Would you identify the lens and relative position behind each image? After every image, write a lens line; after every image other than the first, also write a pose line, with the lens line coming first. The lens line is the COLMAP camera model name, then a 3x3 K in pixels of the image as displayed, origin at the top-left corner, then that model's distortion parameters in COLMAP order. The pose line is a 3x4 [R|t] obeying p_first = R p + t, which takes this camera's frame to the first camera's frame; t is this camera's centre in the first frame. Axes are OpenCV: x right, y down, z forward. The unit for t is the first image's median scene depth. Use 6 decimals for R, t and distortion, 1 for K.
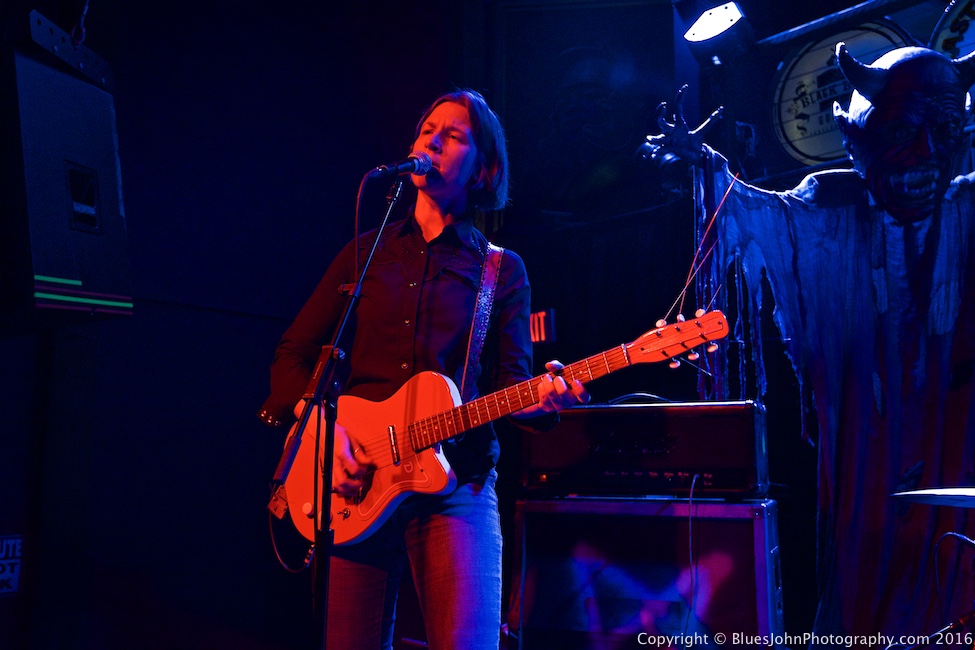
lens RADIAL K [[962.4, 0, 480.9], [0, 962.4, 329.6], [0, 0, 1]] dist [0.049944, 0.000000]
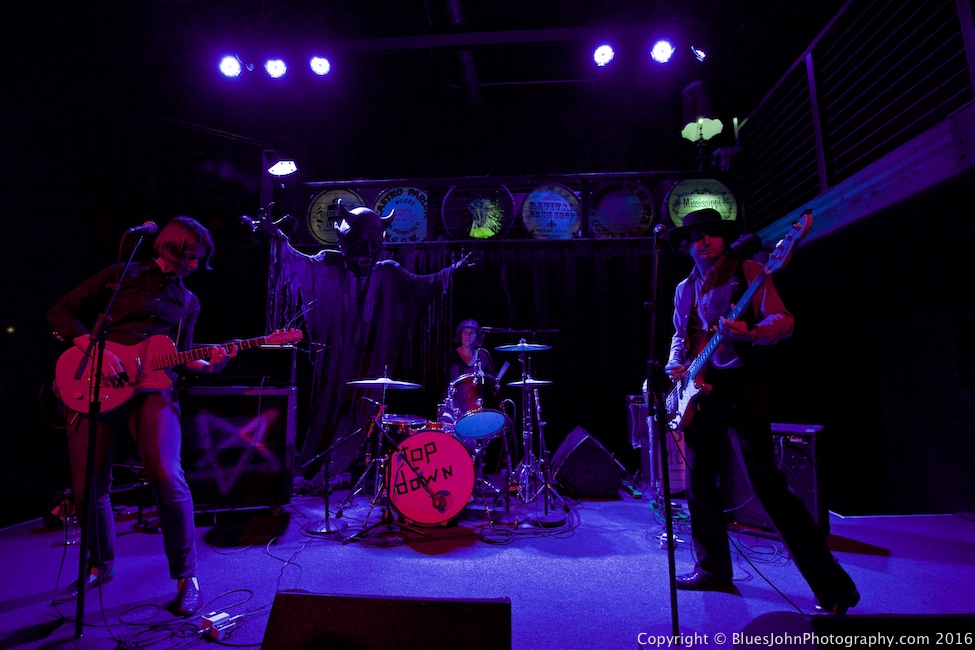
lens RADIAL K [[457.4, 0, 490.2], [0, 457.4, 316.8], [0, 0, 1]] dist [-0.018987, -0.000879]
pose [[0.752384, 0.083603, 0.653398, -0.069486], [-0.094142, 0.995378, -0.018956, -0.016109], [-0.651963, -0.047250, 0.756777, -0.122997]]
